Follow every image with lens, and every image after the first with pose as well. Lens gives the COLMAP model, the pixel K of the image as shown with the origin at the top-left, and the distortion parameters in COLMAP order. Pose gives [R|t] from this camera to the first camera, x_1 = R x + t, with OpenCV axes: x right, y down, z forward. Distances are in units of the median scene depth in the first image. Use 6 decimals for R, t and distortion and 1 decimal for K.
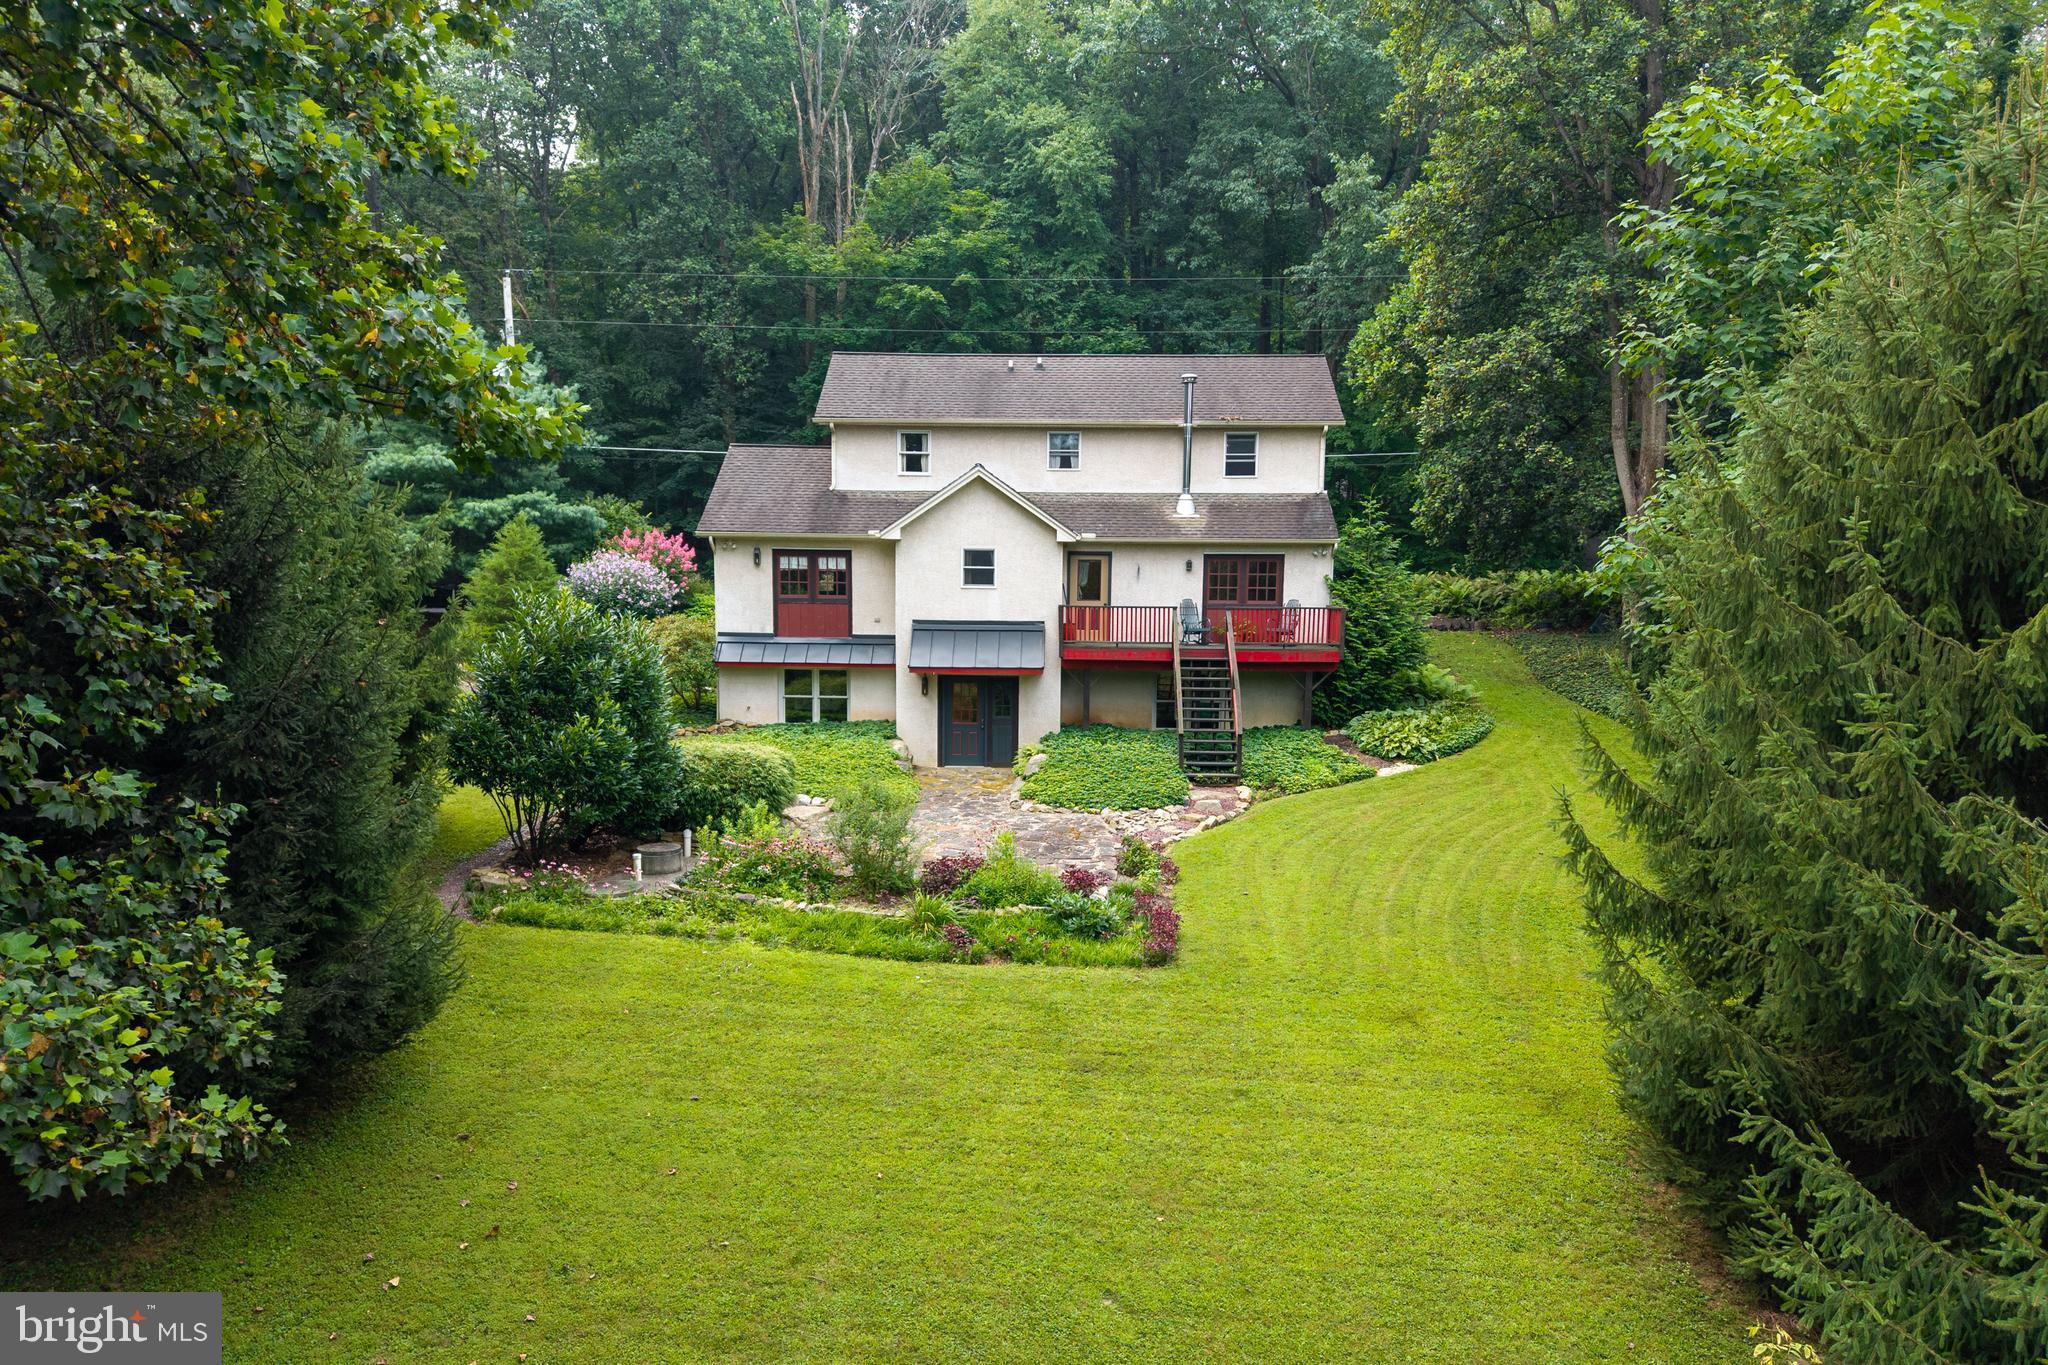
lens RADIAL K [[932.7, 0, 1076.2], [0, 932.7, 680.8], [0, 0, 1]] dist [-0.000174, -0.000013]
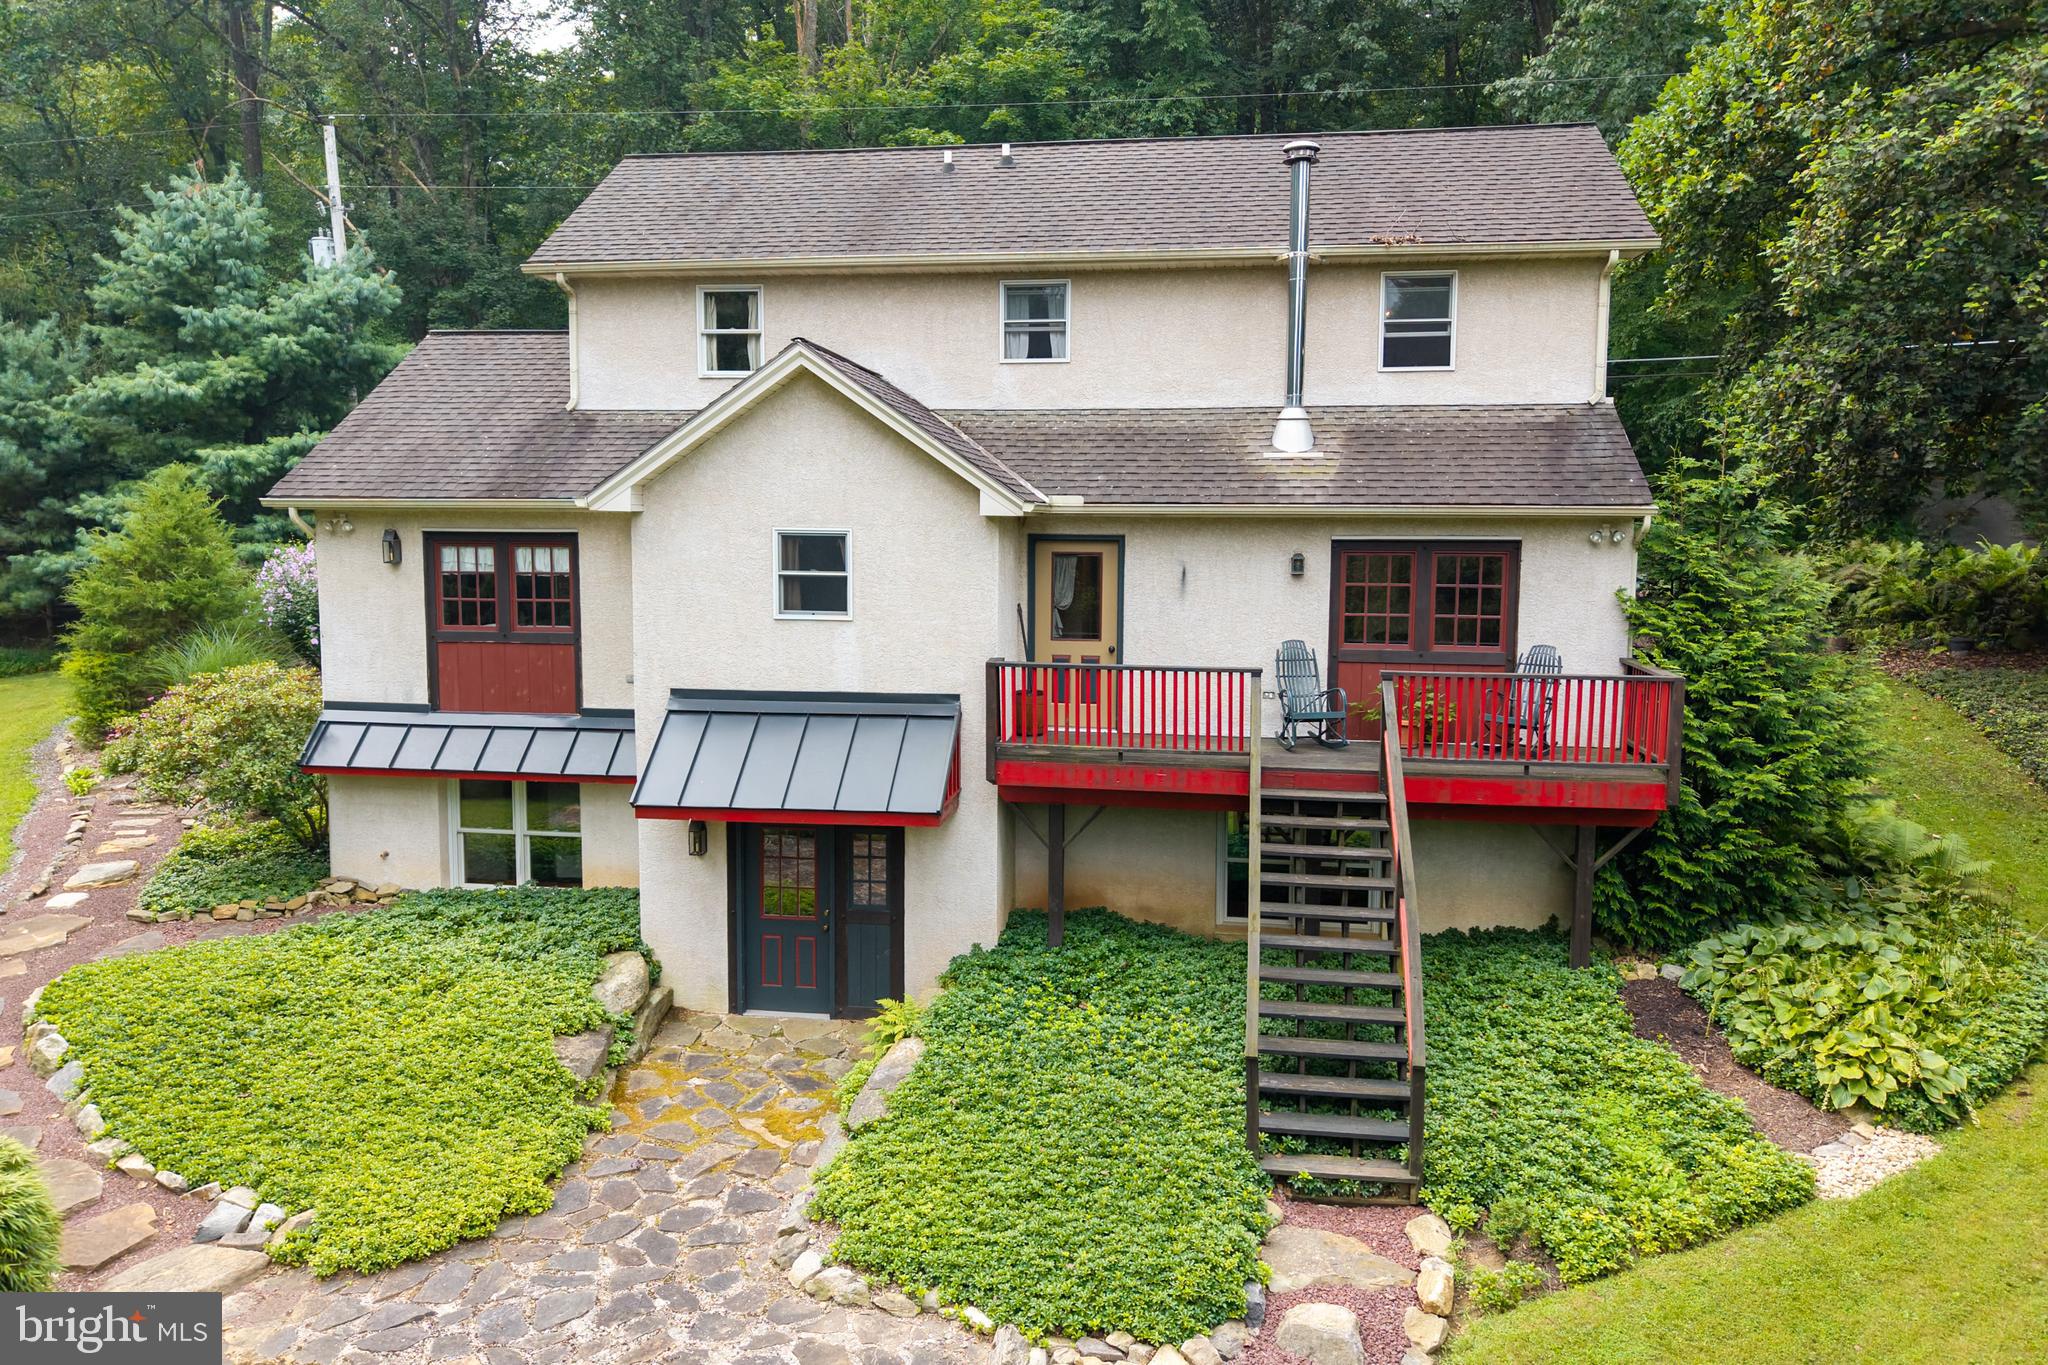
lens RADIAL K [[1462.8, 0, 1024.0], [0, 1462.8, 682.5], [0, 0, 1]] dist [-0.001148, 0.001922]
pose [[0.996289, 0.006315, -0.085835, 0.050638], [-0.008672, 0.999595, -0.027119, -0.048156], [0.085629, 0.027763, 0.995940, 0.296338]]
